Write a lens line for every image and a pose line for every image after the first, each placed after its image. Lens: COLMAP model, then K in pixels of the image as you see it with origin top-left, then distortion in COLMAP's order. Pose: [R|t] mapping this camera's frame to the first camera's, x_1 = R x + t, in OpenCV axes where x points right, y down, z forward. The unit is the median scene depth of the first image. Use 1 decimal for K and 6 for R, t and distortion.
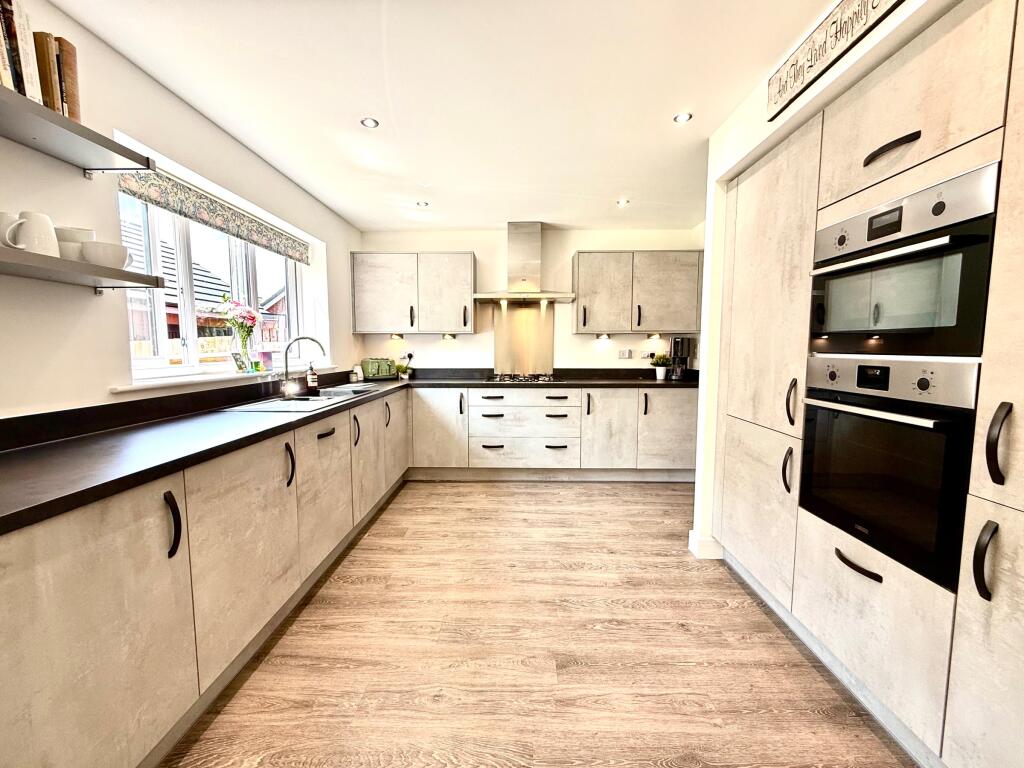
lens RADIAL K [[415.6, 0, 509.6], [0, 415.6, 383.7], [0, 0, 1]] dist [-0.003366, -0.000193]
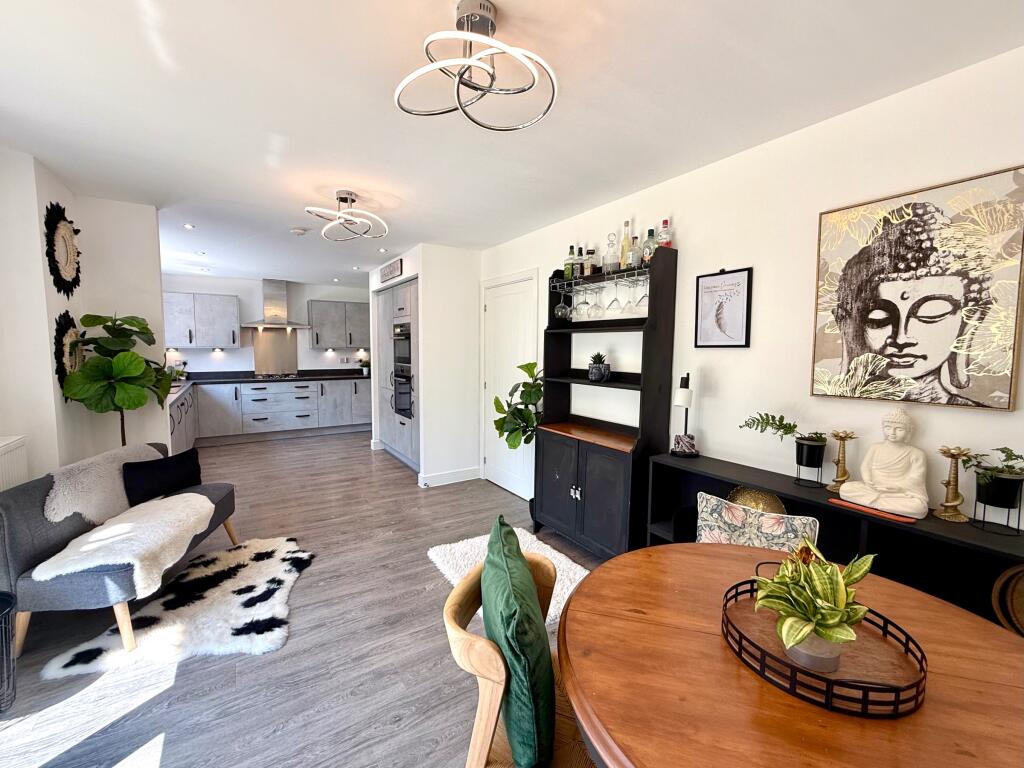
lens RADIAL K [[415.6, 0, 500.8], [0, 415.6, 384.0], [0, 0, 1]] dist [-0.003366, -0.000193]
pose [[0.833150, -0.043536, 0.551331, -0.145047], [0.043570, 0.998965, 0.013041, 0.035096], [-0.551329, 0.013157, 0.834184, -0.872892]]
